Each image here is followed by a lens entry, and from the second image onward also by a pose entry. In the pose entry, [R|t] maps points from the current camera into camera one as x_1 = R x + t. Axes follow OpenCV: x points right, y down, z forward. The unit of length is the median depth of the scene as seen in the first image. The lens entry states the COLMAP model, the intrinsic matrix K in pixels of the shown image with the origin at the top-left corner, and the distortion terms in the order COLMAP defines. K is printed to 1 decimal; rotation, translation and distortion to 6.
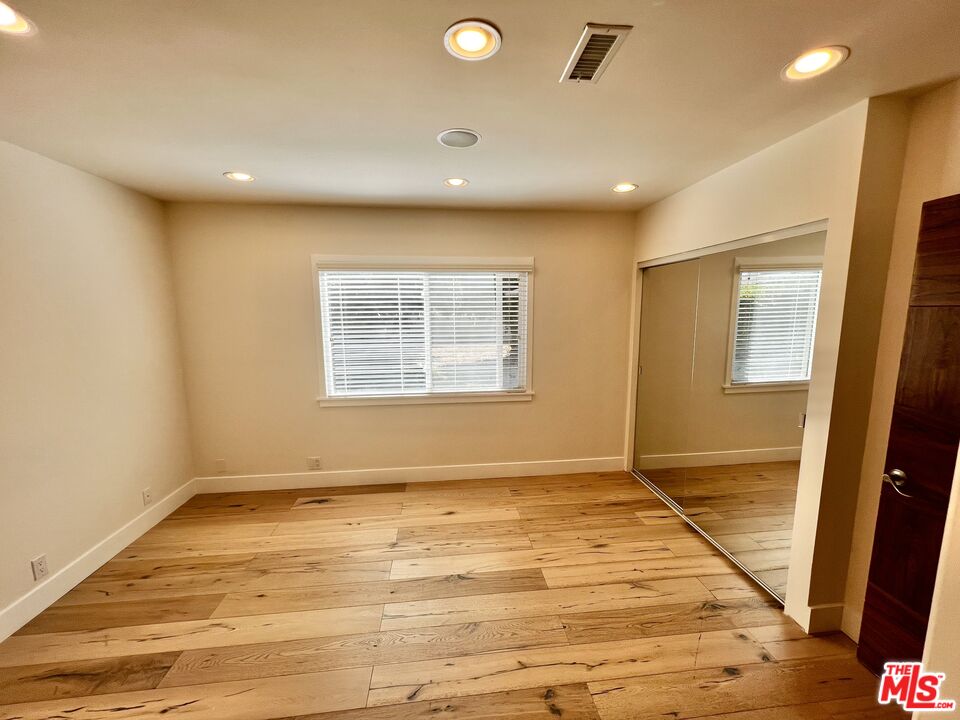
lens RADIAL K [[385.1, 0, 482.0], [0, 385.1, 359.1], [0, 0, 1]] dist [-0.002404, 0.000841]
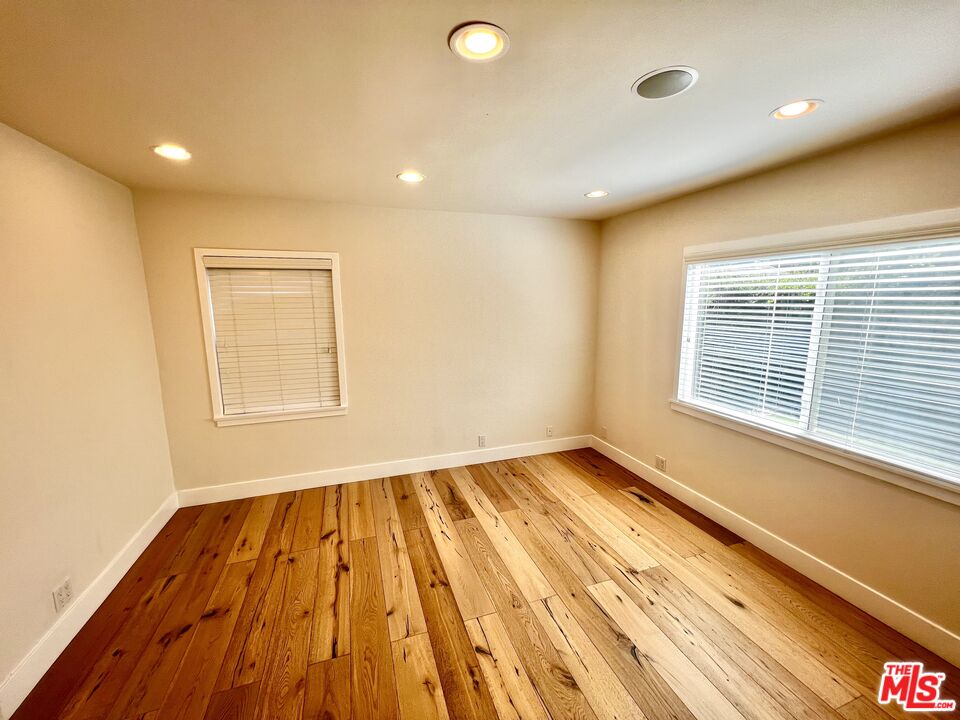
lens RADIAL K [[385.1, 0, 479.9], [0, 385.1, 360.0], [0, 0, 1]] dist [-0.002404, 0.000841]
pose [[0.221850, 0.157165, -0.962331, 0.462522], [-0.125116, 0.983355, 0.131755, -0.075175], [0.967020, 0.091173, 0.237821, 0.379437]]
